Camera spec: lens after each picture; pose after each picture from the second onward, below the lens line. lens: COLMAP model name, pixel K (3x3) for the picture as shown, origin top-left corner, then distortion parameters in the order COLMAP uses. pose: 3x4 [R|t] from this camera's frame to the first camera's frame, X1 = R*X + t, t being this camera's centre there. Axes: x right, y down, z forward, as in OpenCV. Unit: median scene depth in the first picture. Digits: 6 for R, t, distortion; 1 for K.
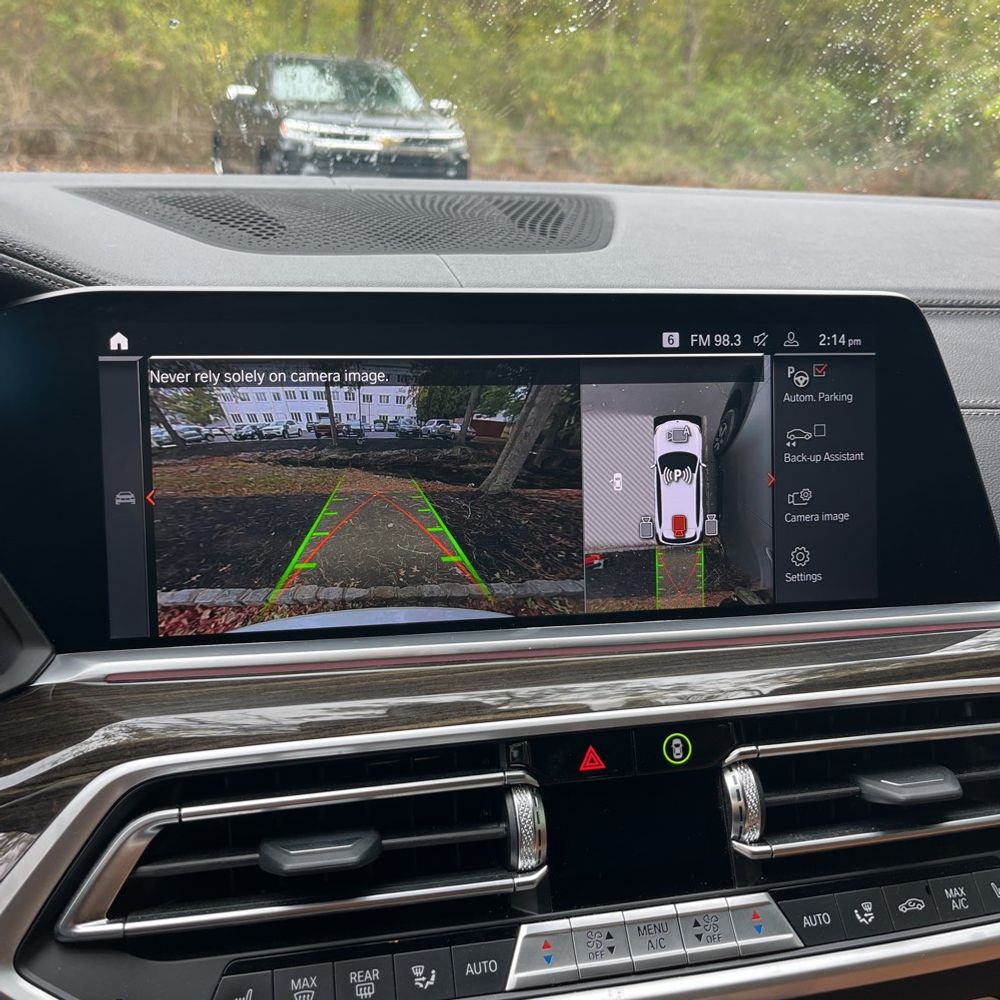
lens RADIAL K [[983.6, 0, 505.8], [0, 983.6, 498.8], [0, 0, 1]] dist [-0.000144, 0.007156]
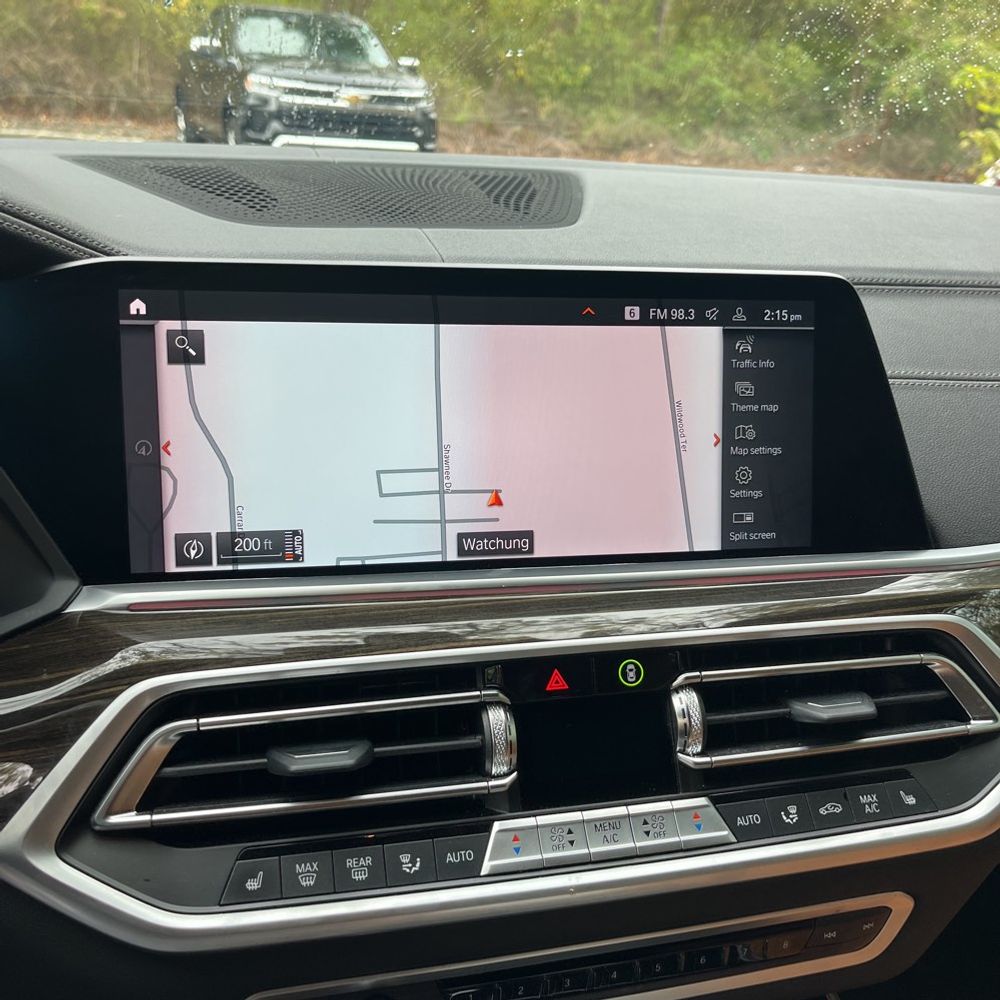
lens RADIAL K [[996.3, 0, 500.0], [0, 996.3, 500.0], [0, 0, 1]] dist [0.012782, -0.024202]
pose [[0.999424, 0.010797, 0.032173, -0.018058], [-0.011937, 0.999301, 0.035436, 0.013440], [-0.031768, -0.035799, 0.998854, -0.147311]]
